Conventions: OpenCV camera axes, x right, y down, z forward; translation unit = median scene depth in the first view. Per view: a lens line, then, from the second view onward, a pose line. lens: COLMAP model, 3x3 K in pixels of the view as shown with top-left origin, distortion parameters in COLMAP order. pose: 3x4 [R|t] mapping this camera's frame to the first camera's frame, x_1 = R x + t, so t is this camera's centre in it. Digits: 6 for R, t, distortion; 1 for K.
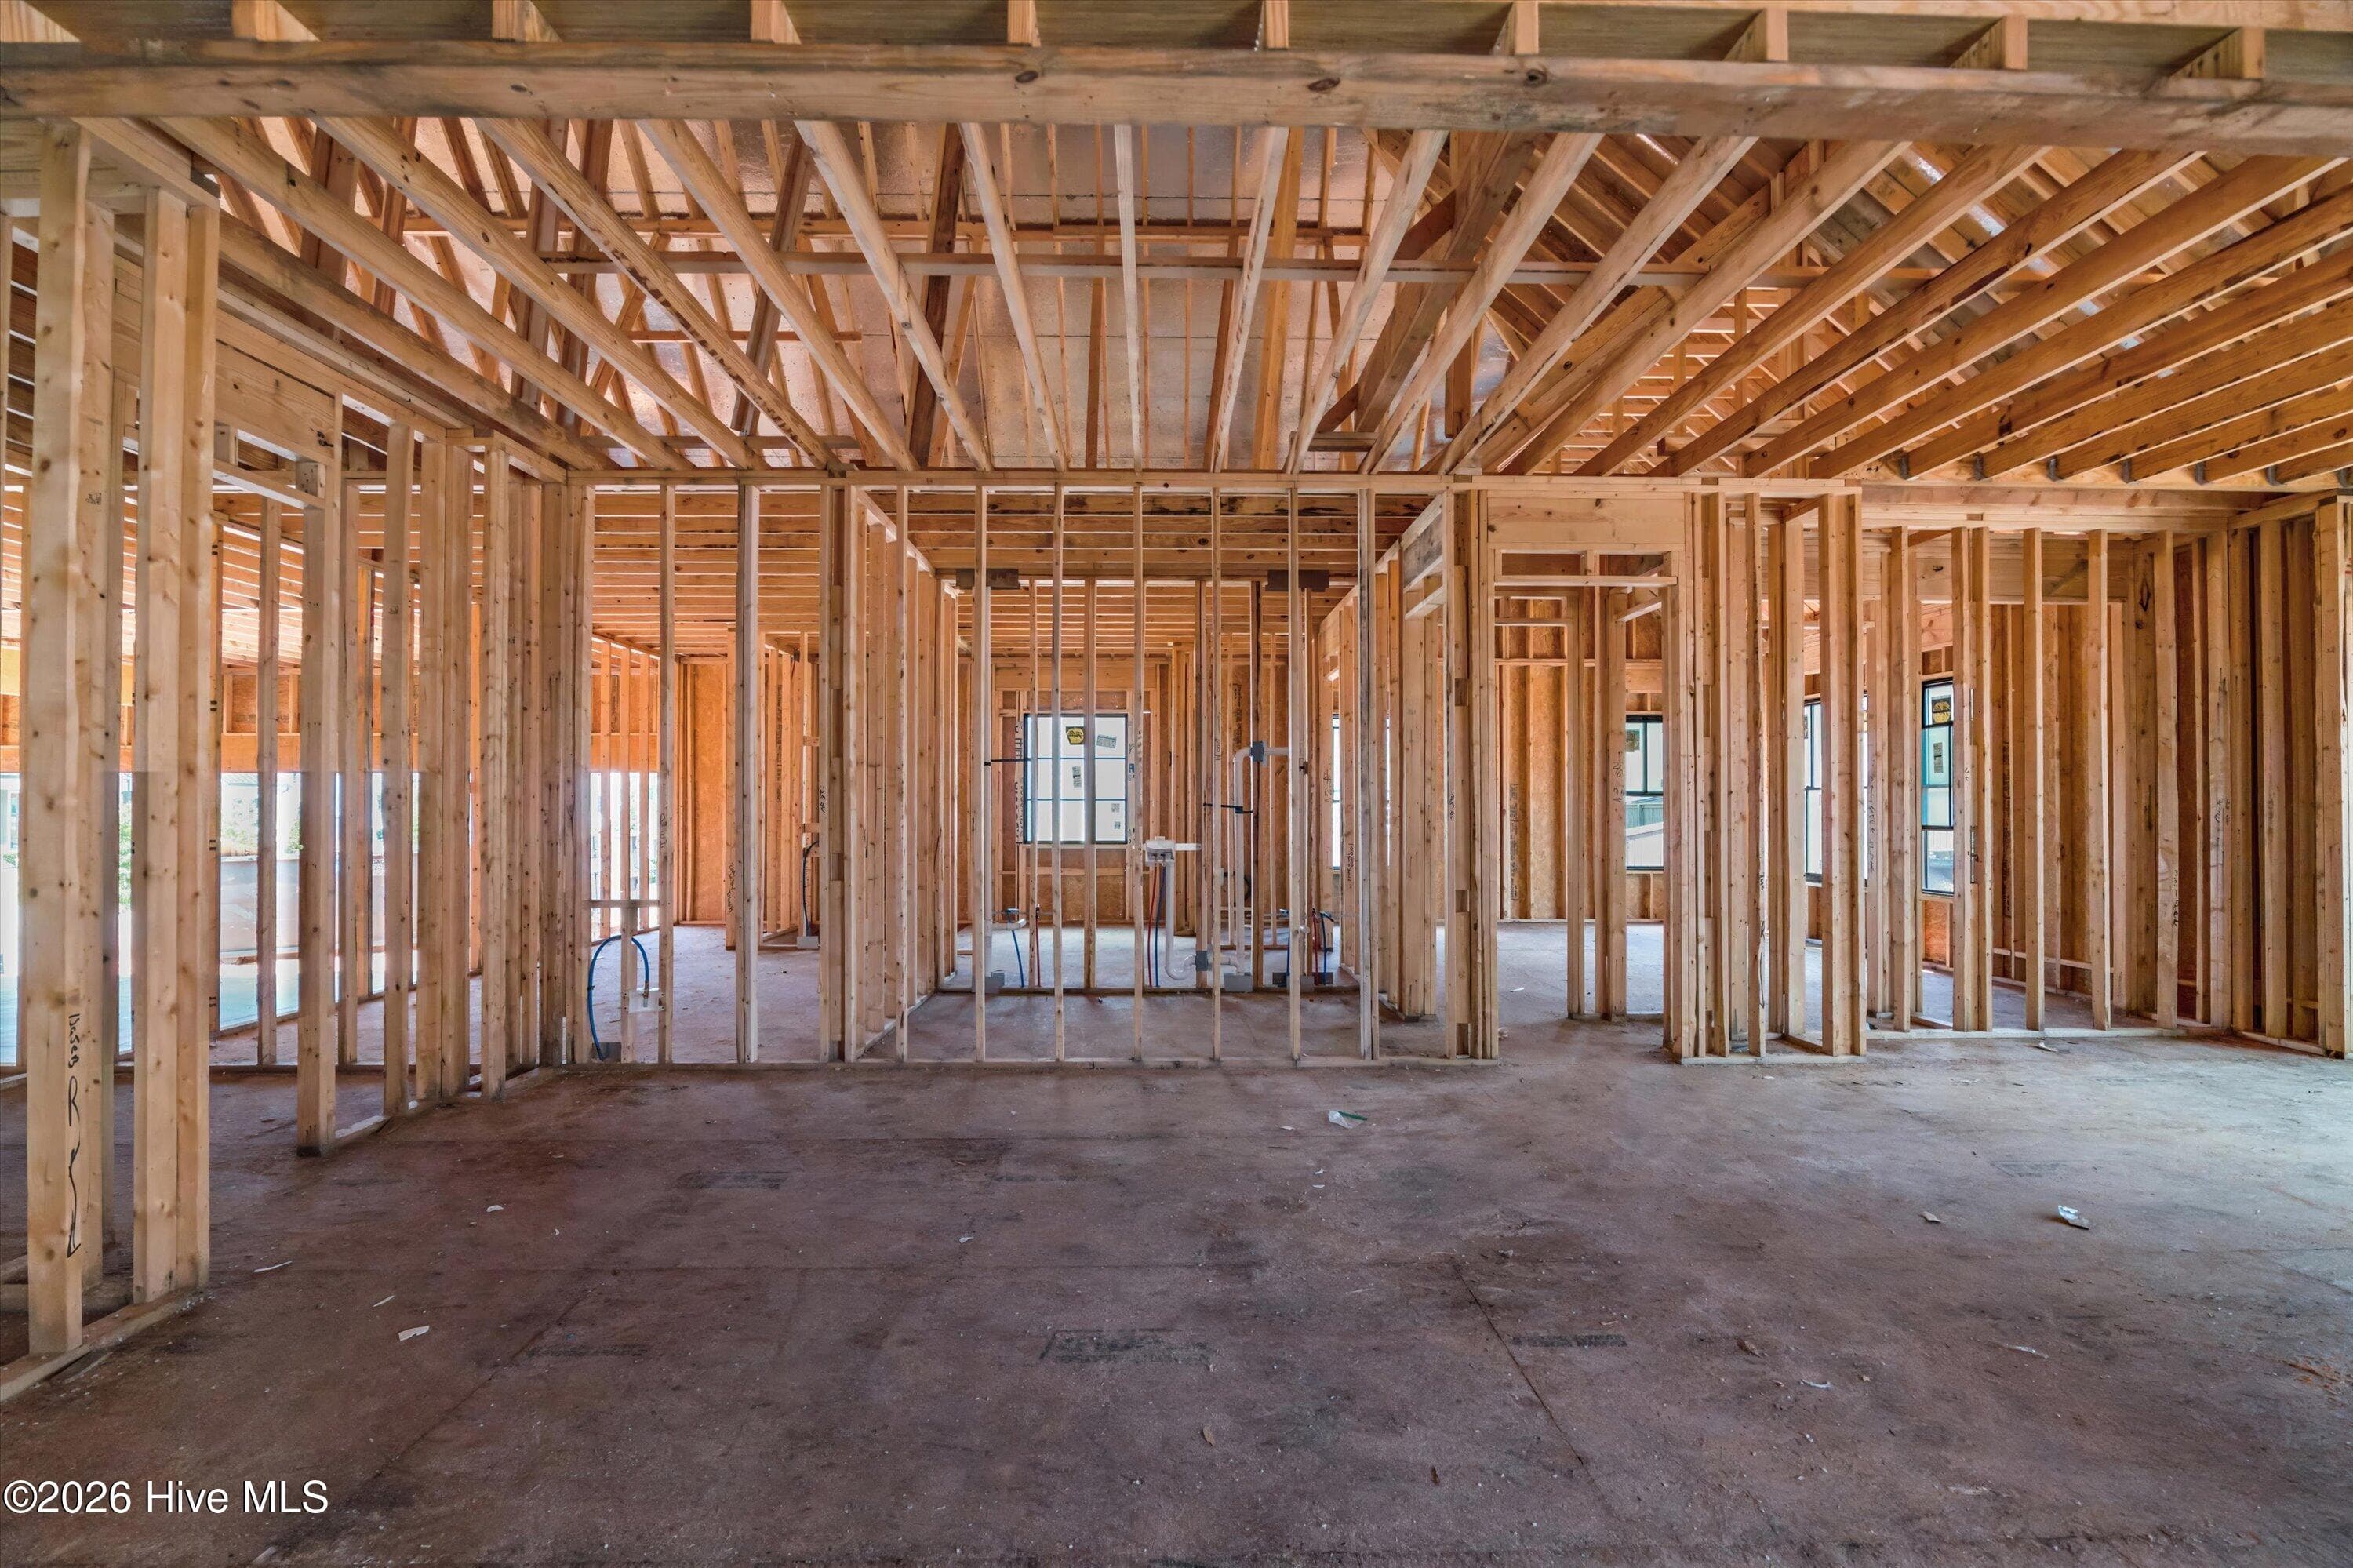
lens RADIAL K [[1063.7, 0, 1176.7], [0, 1063.7, 797.8], [0, 0, 1]] dist [-0.000846, -0.000180]
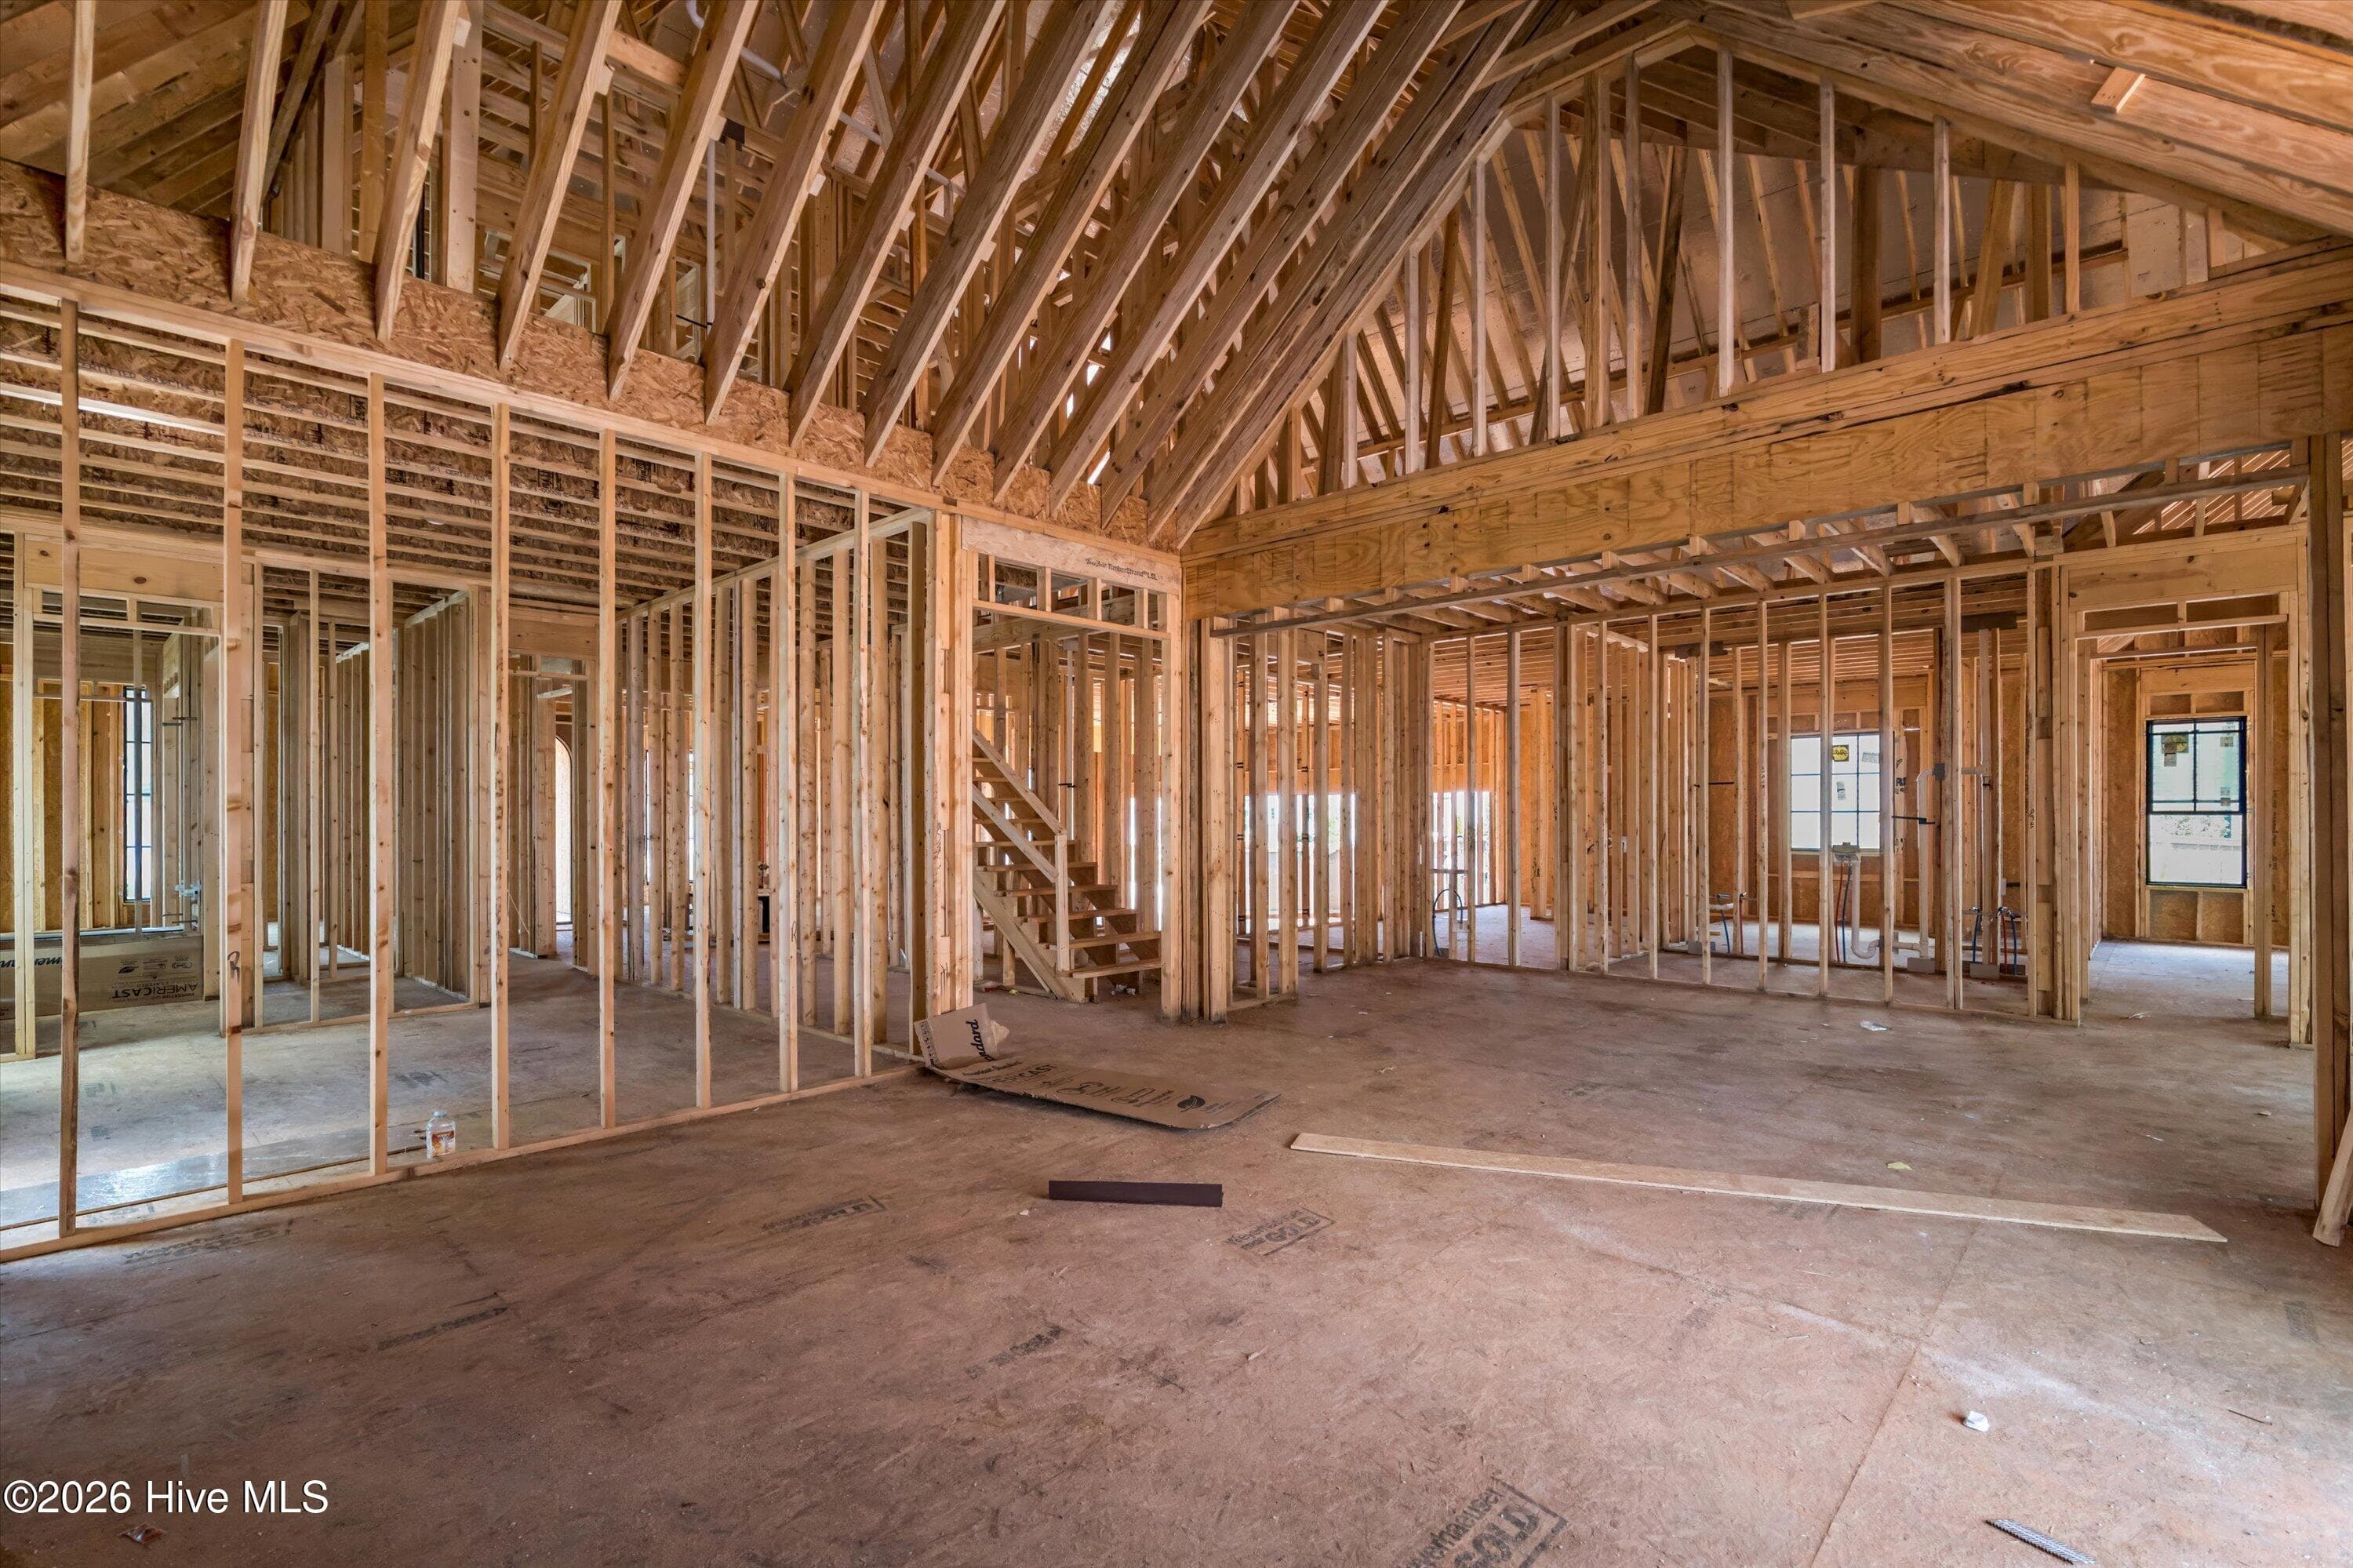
lens RADIAL K [[1063.7, 0, 1176.7], [0, 1063.7, 797.8], [0, 0, 1]] dist [-0.000846, -0.000180]
pose [[0.717511, -0.012161, -0.696441, 0.409970], [0.005151, 0.999913, -0.012154, -0.006475], [0.696528, 0.005134, 0.717511, -0.625231]]
